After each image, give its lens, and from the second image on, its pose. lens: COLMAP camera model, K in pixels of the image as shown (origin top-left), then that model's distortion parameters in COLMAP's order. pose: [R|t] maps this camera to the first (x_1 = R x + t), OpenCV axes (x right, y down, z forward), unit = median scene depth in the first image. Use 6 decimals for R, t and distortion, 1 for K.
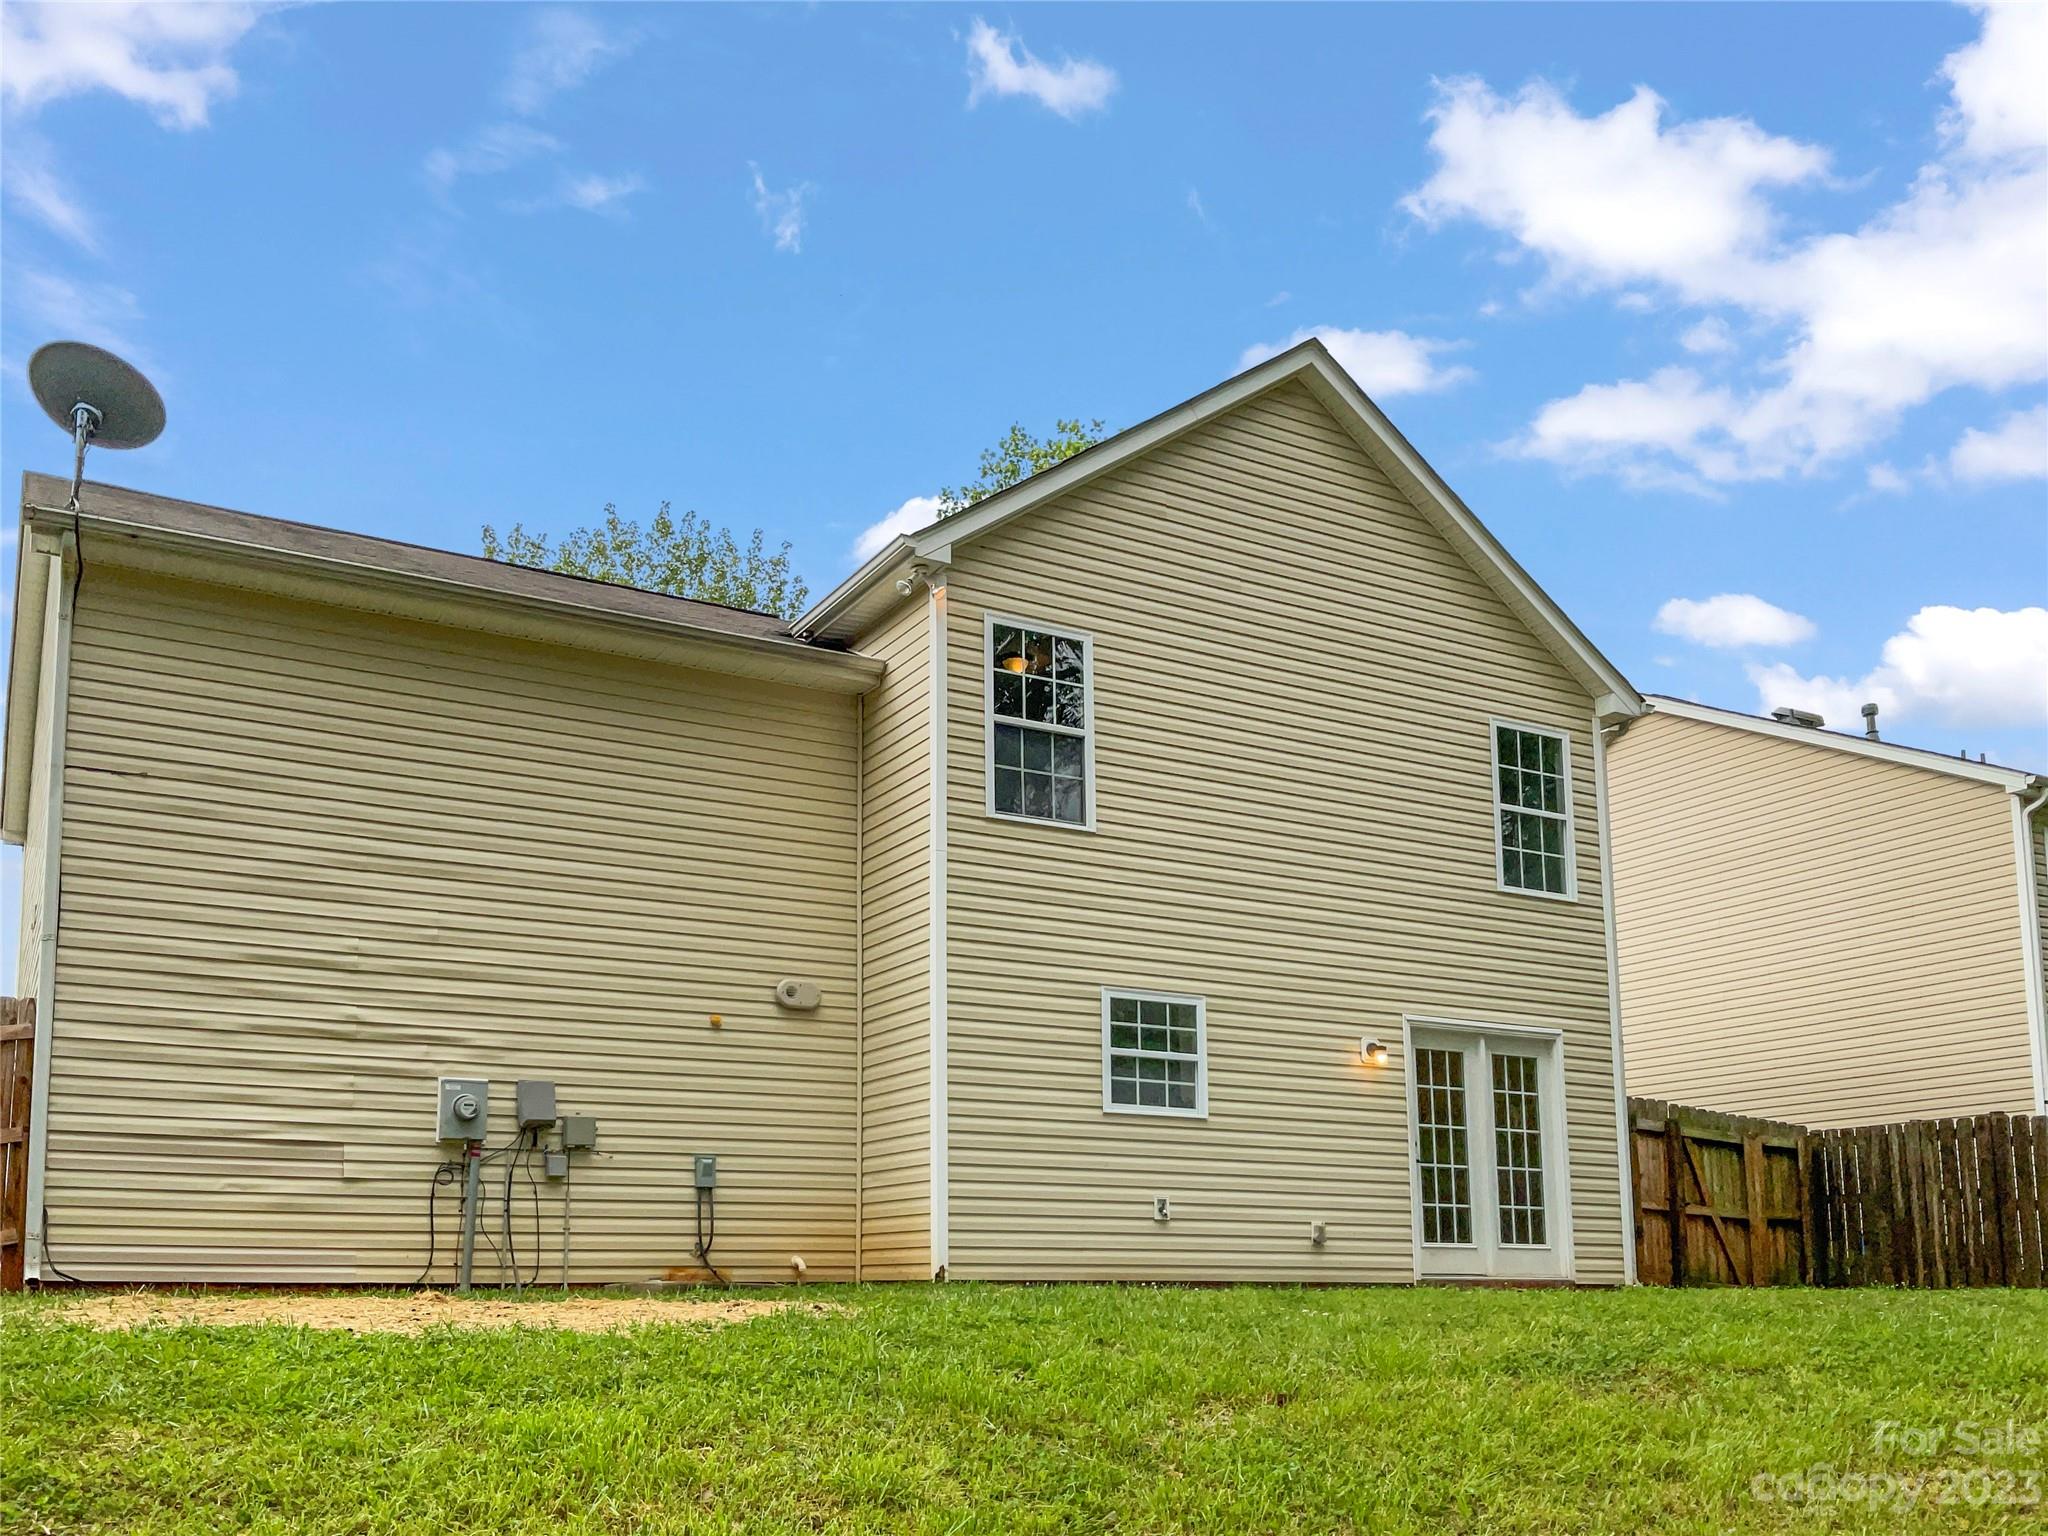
lens RADIAL K [[1743.3, 0, 1027.1], [0, 1743.3, 648.5], [0, 0, 1]] dist [0.077926, -0.098243]
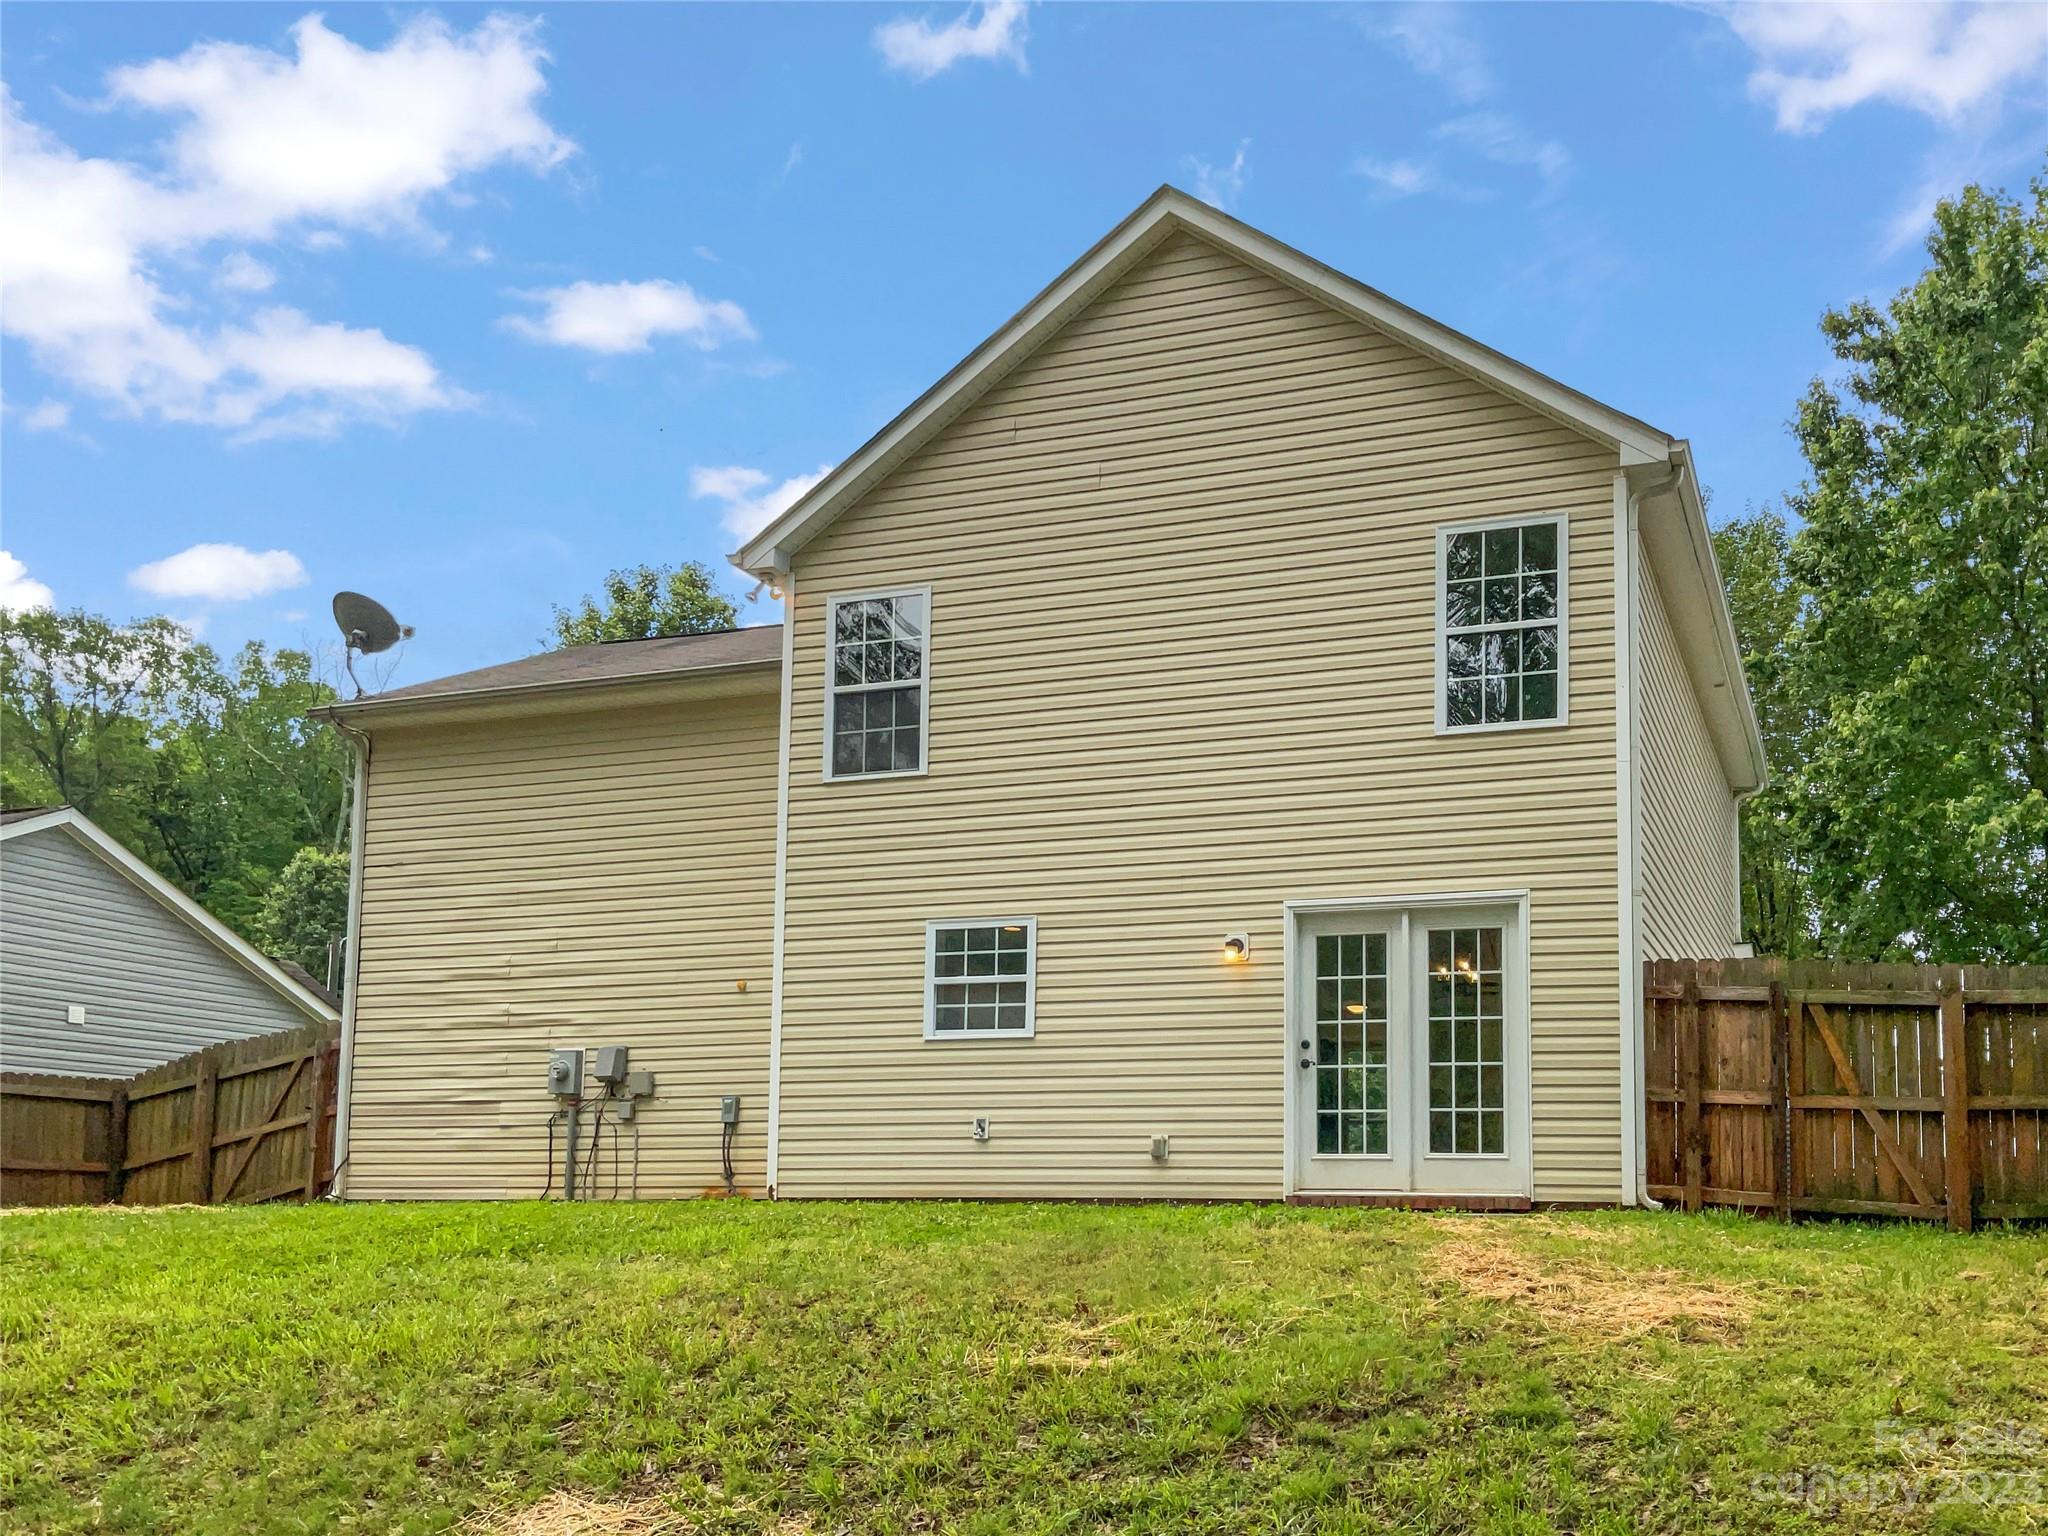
lens RADIAL K [[1743.3, 0, 1027.1], [0, 1743.3, 648.5], [0, 0, 1]] dist [0.077926, -0.098243]
pose [[0.656519, -0.226960, -0.719355, 0.858342], [0.254224, 0.964442, -0.072268, 0.125079], [0.710178, -0.135432, 0.690873, 0.337669]]
